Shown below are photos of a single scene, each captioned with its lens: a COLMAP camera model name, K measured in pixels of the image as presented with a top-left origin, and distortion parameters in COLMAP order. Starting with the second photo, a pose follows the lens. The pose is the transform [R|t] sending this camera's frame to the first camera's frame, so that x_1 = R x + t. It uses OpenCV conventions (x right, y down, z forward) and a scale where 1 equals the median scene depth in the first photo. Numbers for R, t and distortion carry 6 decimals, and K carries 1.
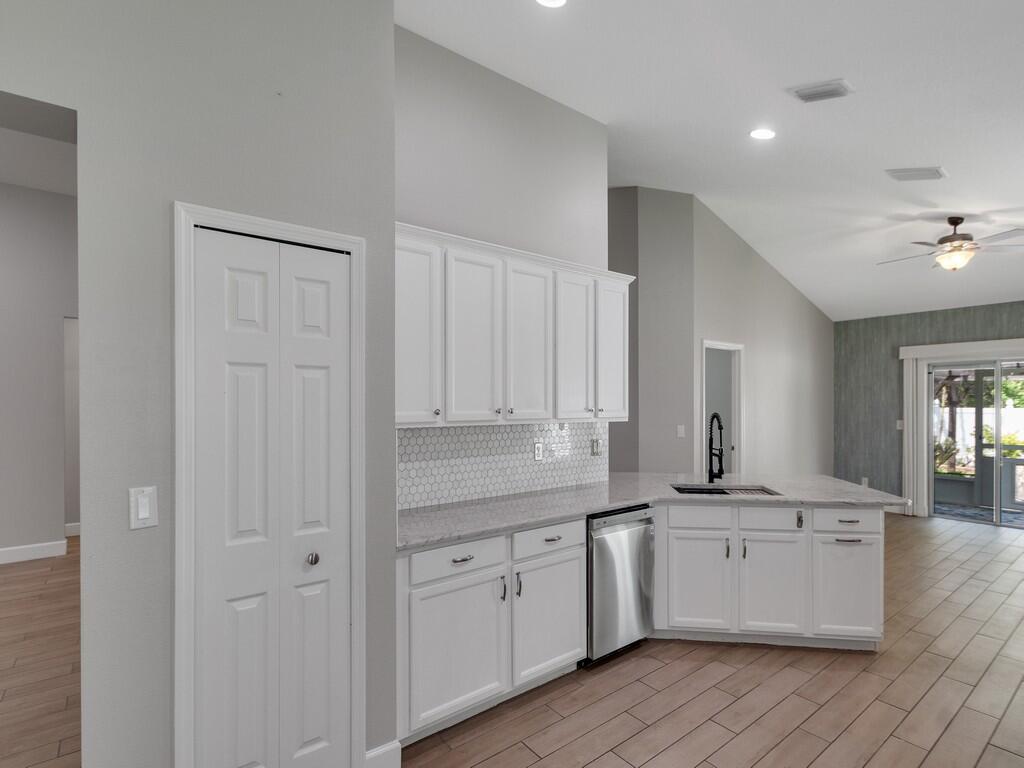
lens RADIAL K [[506.1, 0, 493.2], [0, 506.1, 403.3], [0, 0, 1]] dist [-0.001190, -0.004104]
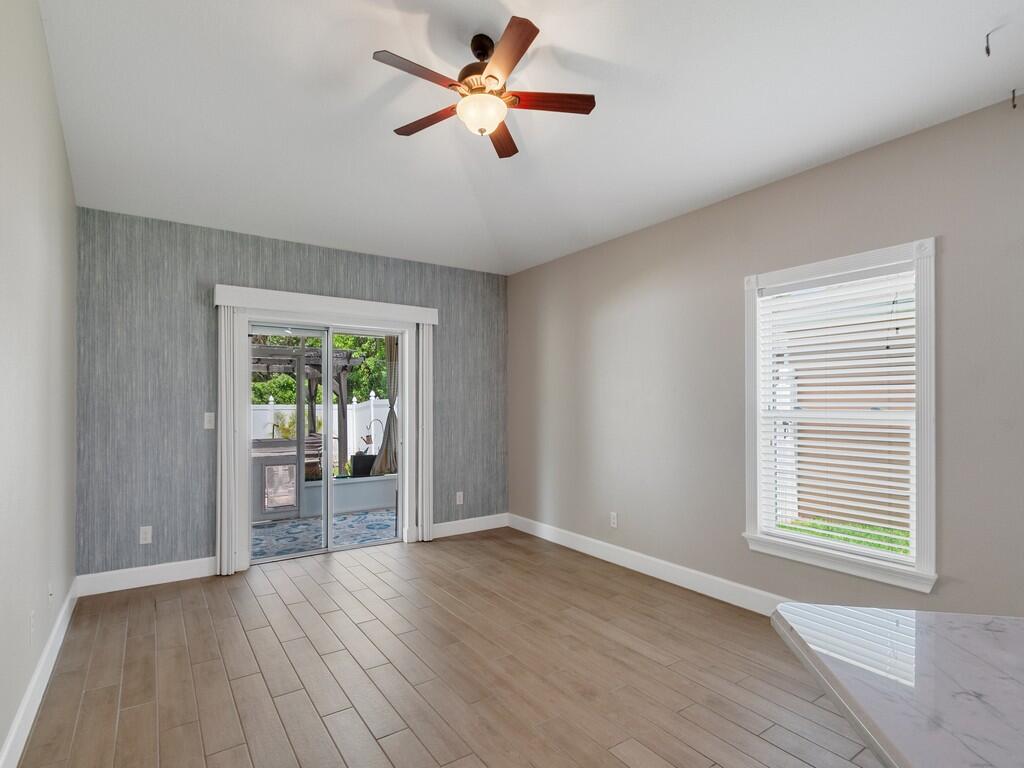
lens RADIAL K [[506.5, 0, 511.8], [0, 506.5, 395.7], [0, 0, 1]] dist [-0.010703, 0.000554]
pose [[0.040665, 0.016249, 0.999041, 0.533584], [0.006846, 0.999840, -0.016541, 0.056285], [-0.999149, 0.007512, 0.040547, 1.352982]]
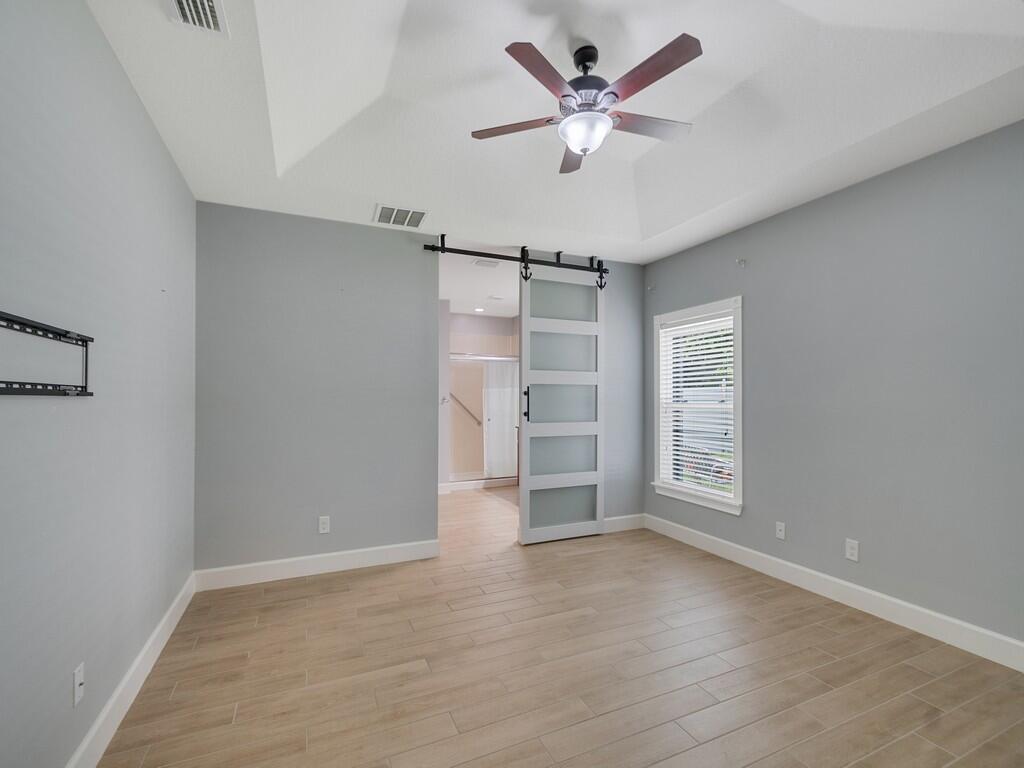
lens RADIAL K [[450.1, 0, 512.4], [0, 450.1, 388.4], [0, 0, 1]] dist [-0.006881, -0.001003]
pose [[0.224033, 0.020335, 0.974369, -1.198914], [0.009194, 0.999694, -0.022977, 0.051228], [-0.974538, 0.014106, 0.223777, 0.066056]]
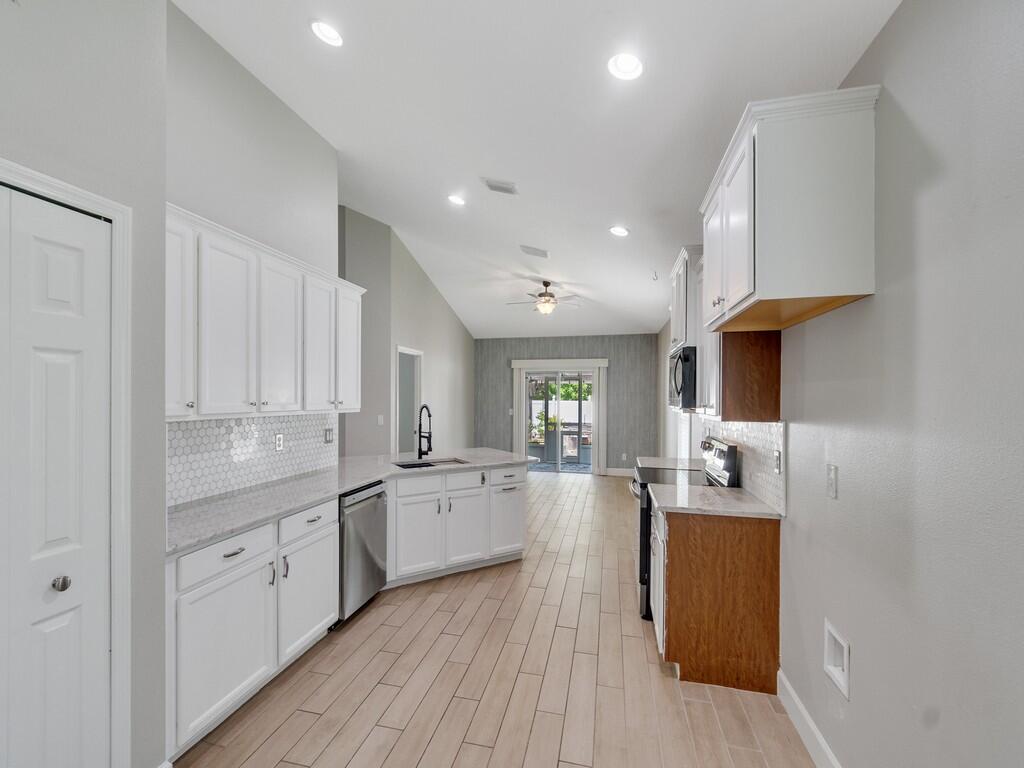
lens RADIAL K [[450.1, 0, 503.8], [0, 450.1, 395.7], [0, 0, 1]] dist [-0.006881, -0.001003]
pose [[0.762407, 0.005760, 0.647073, -0.162843], [-0.003907, 0.999983, -0.004298, 0.001252], [-0.647086, 0.000749, 0.762416, -0.009920]]
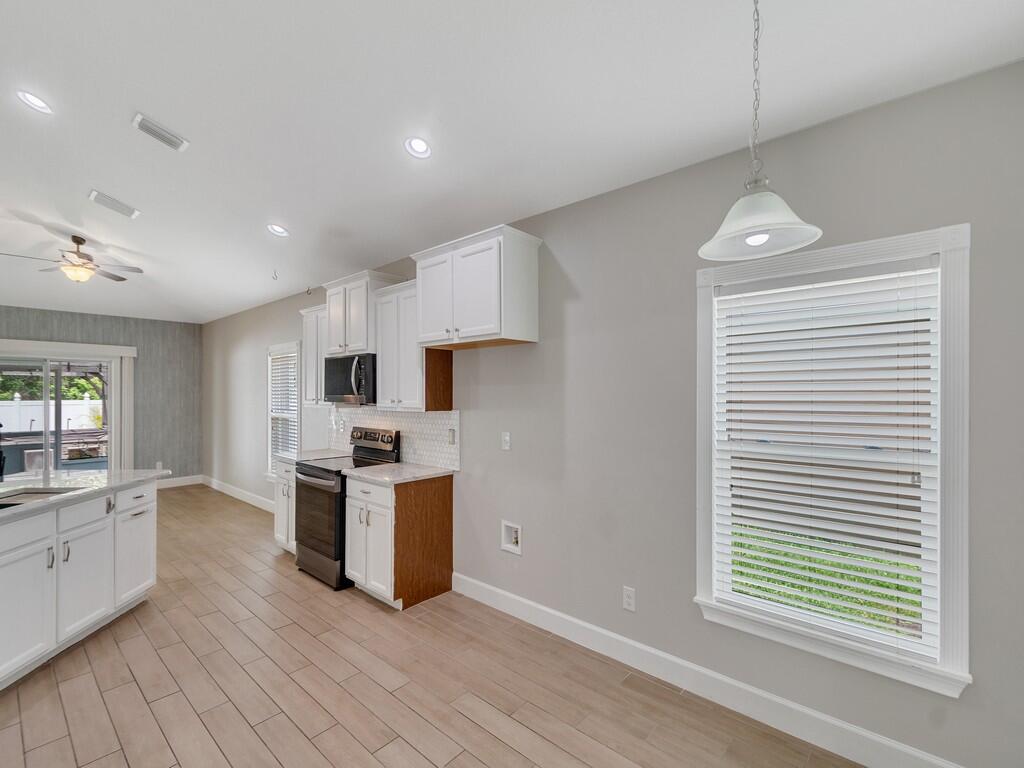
lens RADIAL K [[450.1, 0, 513.8], [0, 450.1, 393.1], [0, 0, 1]] dist [-0.006881, -0.001003]
pose [[-0.229388, 0.002606, 0.973332, -0.469443], [0.003385, 0.999993, -0.001880, -0.001587], [-0.973329, 0.002863, -0.229395, 0.361029]]
